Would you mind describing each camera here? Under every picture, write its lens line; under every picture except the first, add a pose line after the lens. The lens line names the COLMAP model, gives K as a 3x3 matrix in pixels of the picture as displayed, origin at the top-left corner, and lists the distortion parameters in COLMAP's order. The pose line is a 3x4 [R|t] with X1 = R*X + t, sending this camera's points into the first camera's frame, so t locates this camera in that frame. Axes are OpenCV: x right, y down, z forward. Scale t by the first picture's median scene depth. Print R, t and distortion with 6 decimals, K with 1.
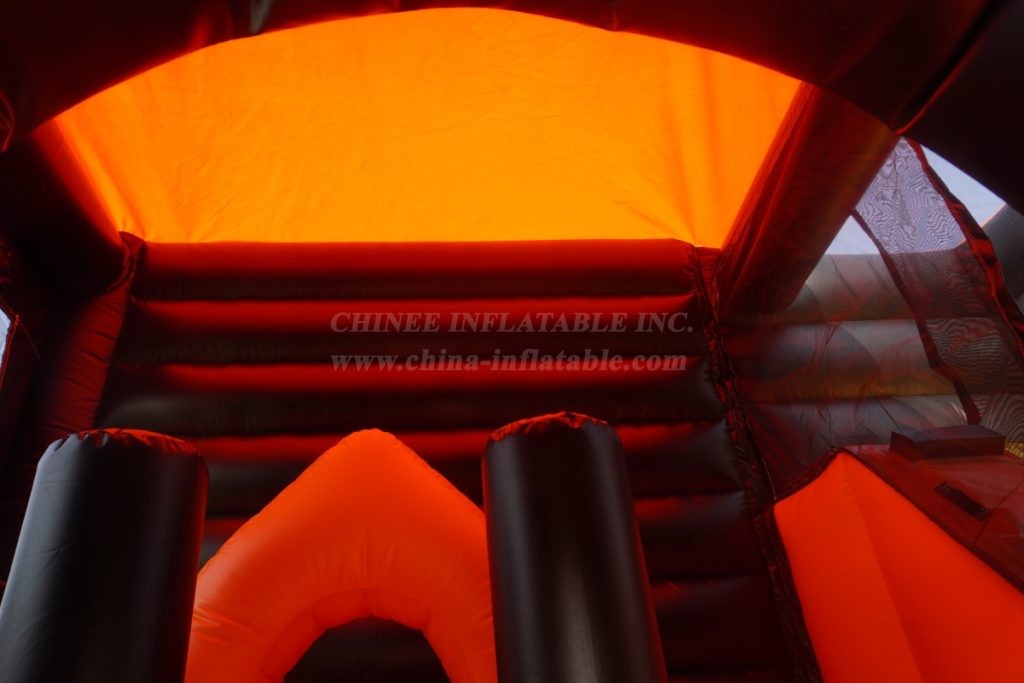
lens RADIAL K [[686.6, 0, 508.8], [0, 686.6, 341.7], [0, 0, 1]] dist [-0.037811, 0.026513]
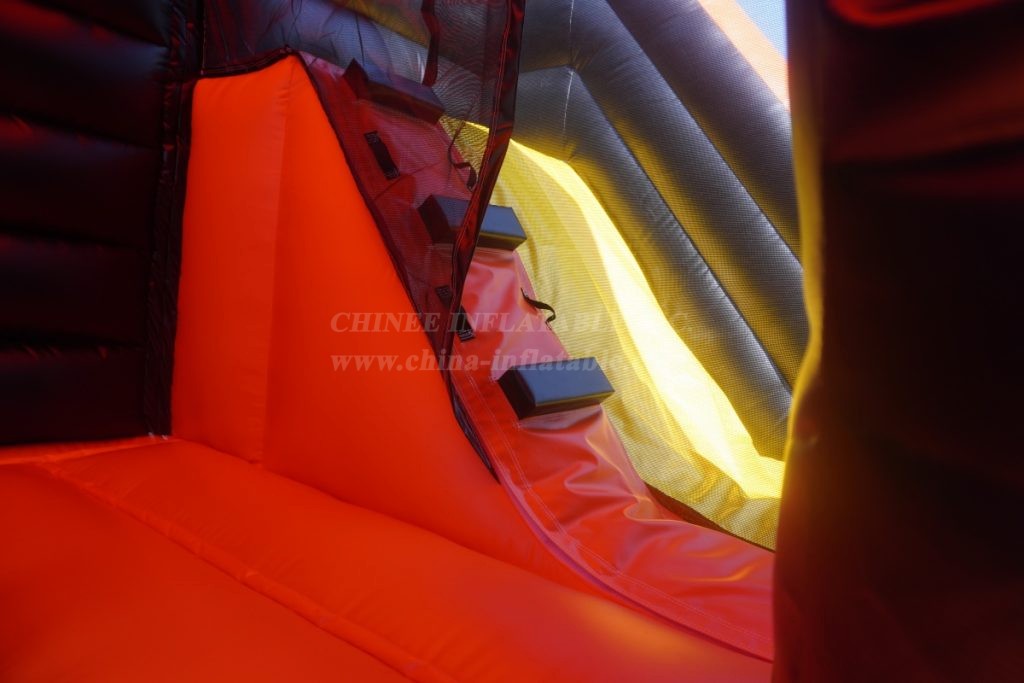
lens RADIAL K [[686.6, 0, 501.2], [0, 686.6, 346.7], [0, 0, 1]] dist [-0.037811, 0.026513]
pose [[0.672938, 0.107205, 0.731889, 0.083376], [-0.512192, 0.781397, 0.356481, 0.011109], [-0.533679, -0.614757, 0.580741, 0.151559]]
